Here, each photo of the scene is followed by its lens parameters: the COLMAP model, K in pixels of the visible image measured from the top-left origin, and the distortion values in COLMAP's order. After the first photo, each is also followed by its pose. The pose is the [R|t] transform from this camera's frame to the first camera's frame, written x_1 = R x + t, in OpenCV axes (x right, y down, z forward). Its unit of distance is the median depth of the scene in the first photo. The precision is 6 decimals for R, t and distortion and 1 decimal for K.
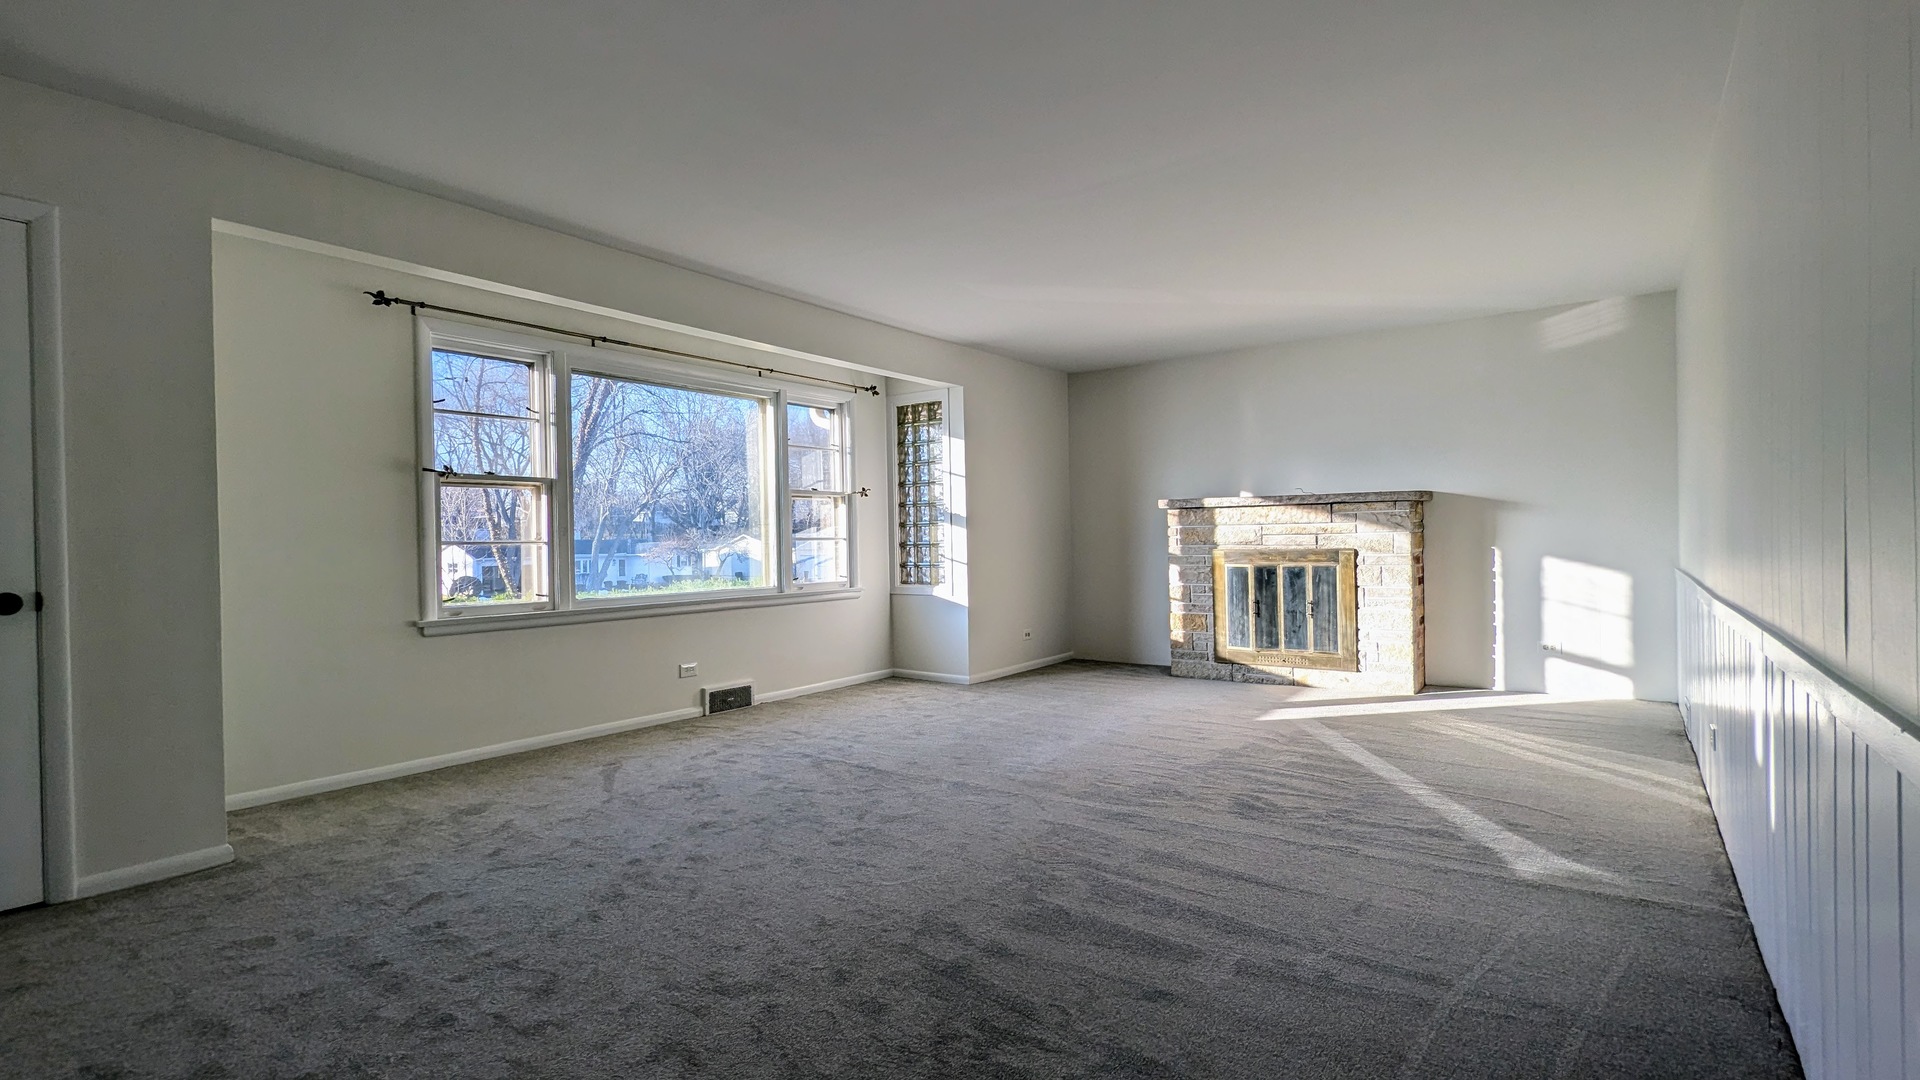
lens RADIAL K [[892.6, 0, 958.5], [0, 892.6, 540.8], [0, 0, 1]] dist [-0.001644, -0.000595]
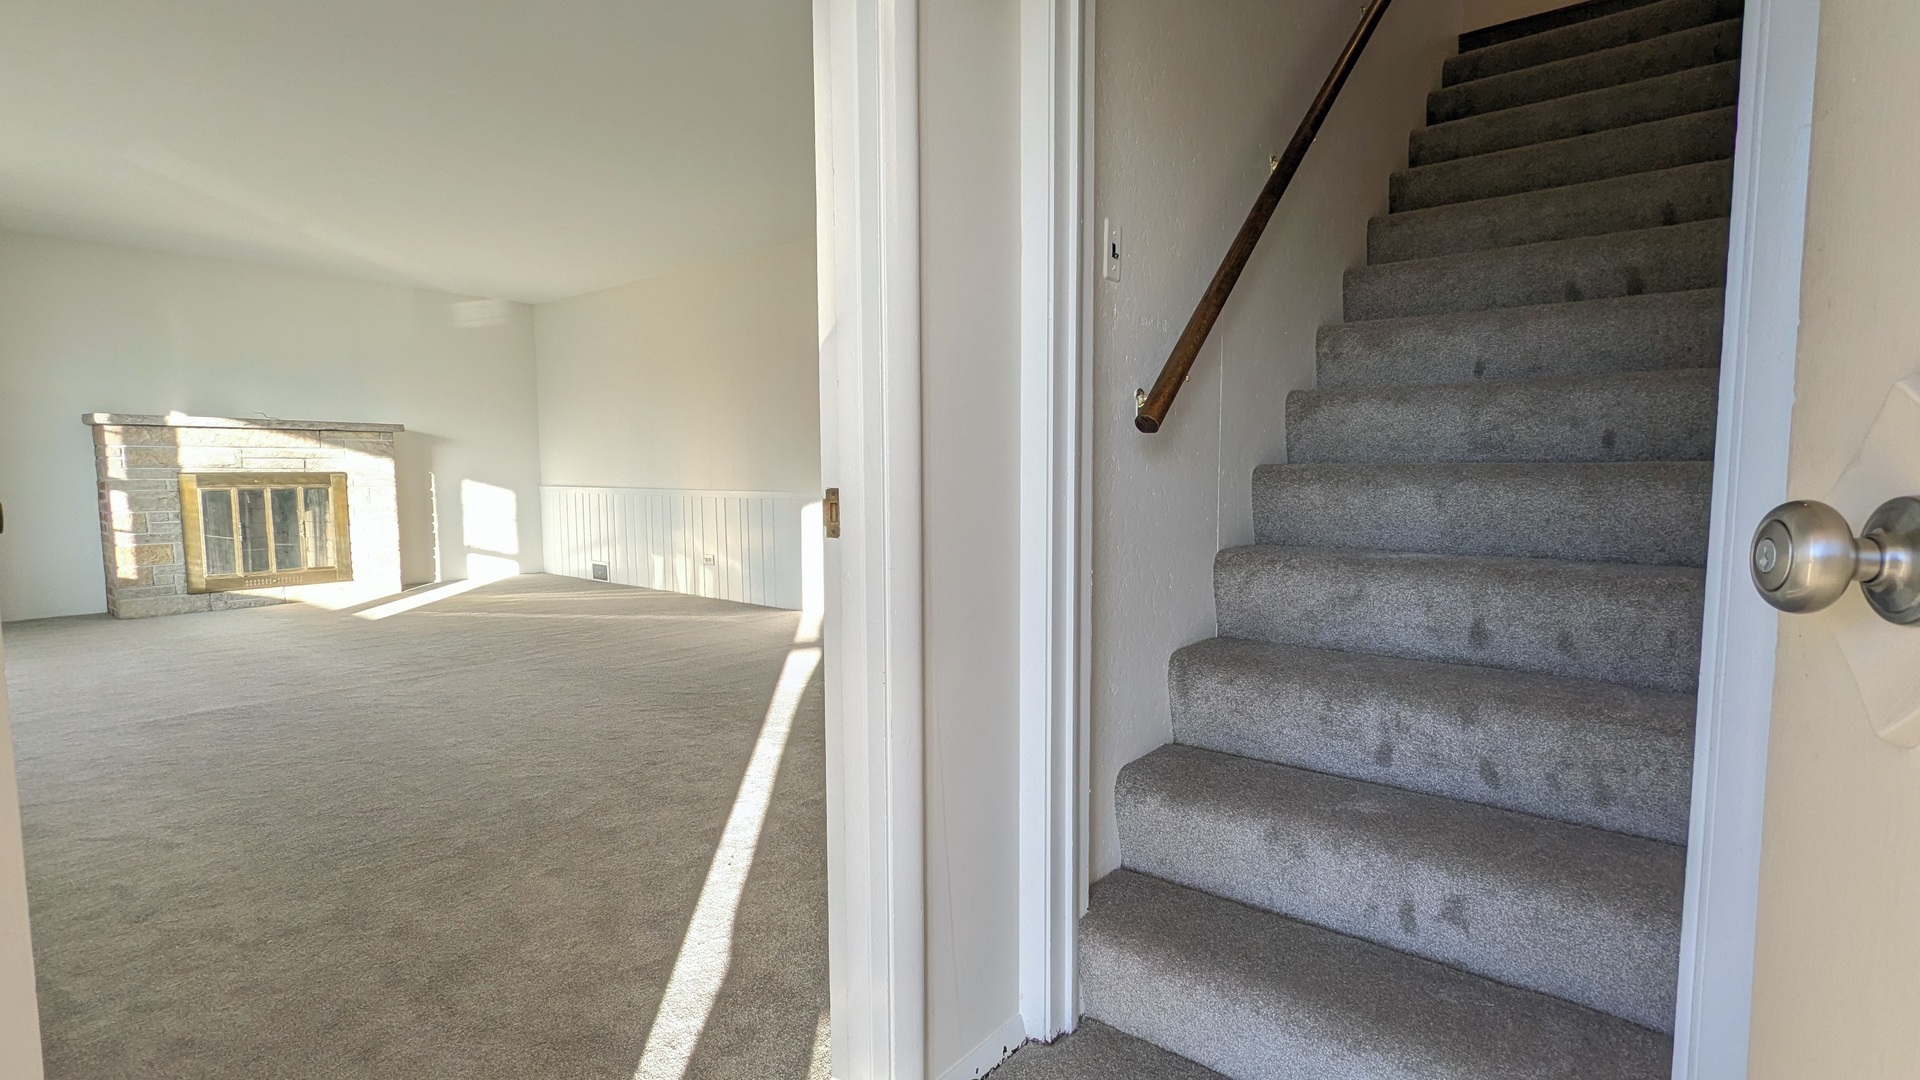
lens RADIAL K [[892.6, 0, 960.4], [0, 892.6, 545.0], [0, 0, 1]] dist [-0.001644, -0.000595]
pose [[0.061273, -0.067897, 0.995809, -0.605900], [0.001064, 0.997687, 0.067960, 0.023339], [-0.998120, -0.003104, 0.061204, 0.146735]]
